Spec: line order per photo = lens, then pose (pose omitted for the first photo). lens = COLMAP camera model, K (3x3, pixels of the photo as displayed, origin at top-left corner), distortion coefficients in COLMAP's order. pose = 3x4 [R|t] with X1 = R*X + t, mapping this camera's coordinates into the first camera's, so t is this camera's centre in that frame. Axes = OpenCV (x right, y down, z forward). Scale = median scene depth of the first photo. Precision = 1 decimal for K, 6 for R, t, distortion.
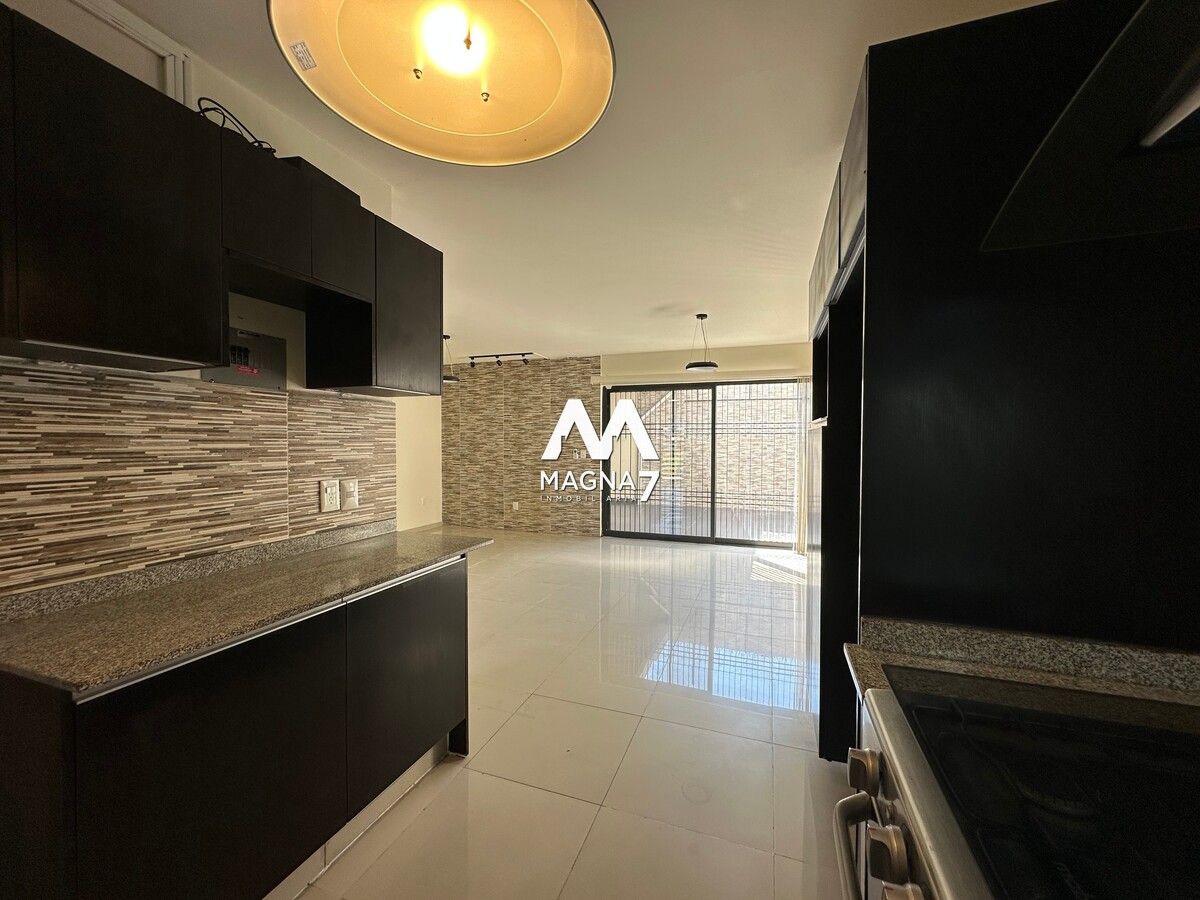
lens RADIAL K [[477.6, 0, 598.9], [0, 477.6, 451.1], [0, 0, 1]] dist [-0.000198, 0.000058]
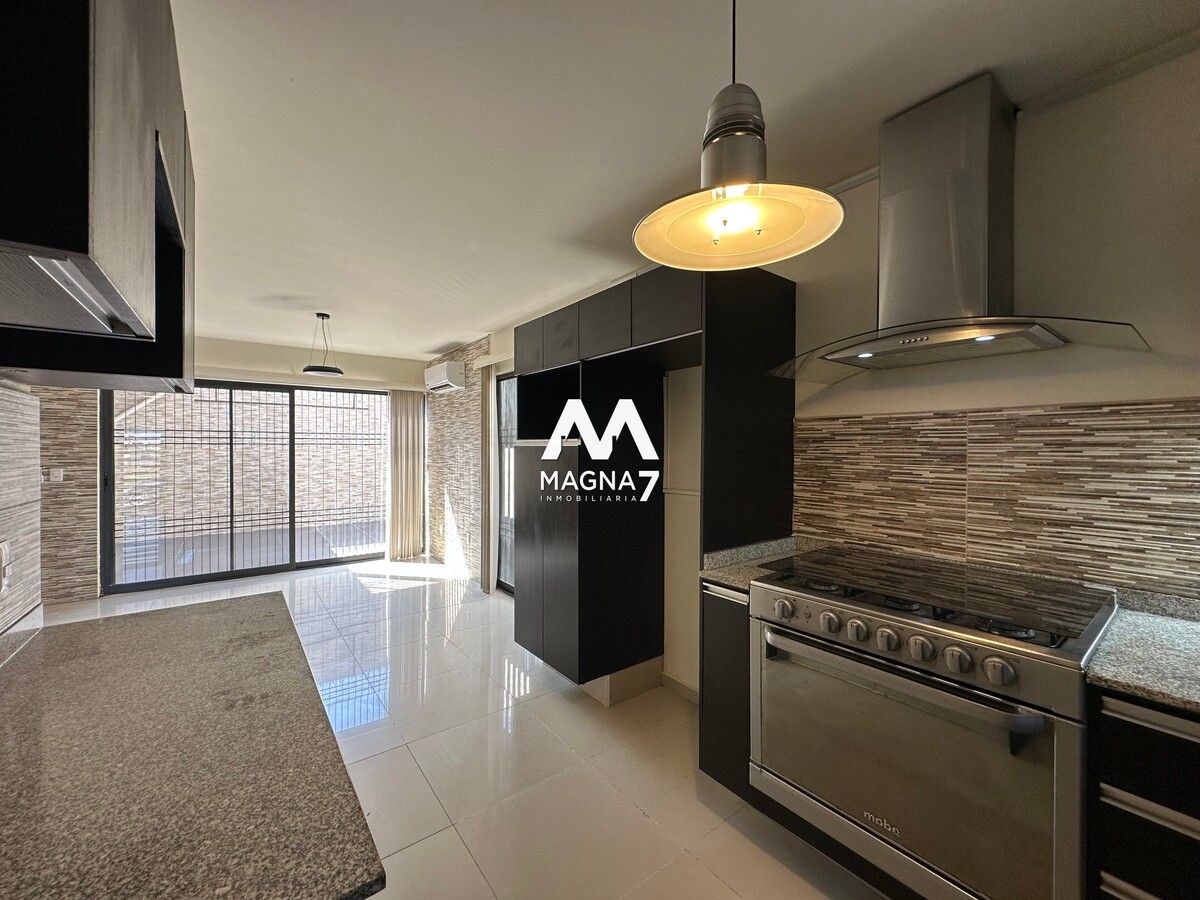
lens RADIAL K [[473.3, 0, 592.2], [0, 473.3, 437.1], [0, 0, 1]] dist [0.000948, 0.000140]
pose [[0.545433, 0.020274, 0.837909, -0.190488], [0.021857, 0.999023, -0.038400, -0.003741], [-0.837869, 0.039259, 0.544457, 0.064891]]
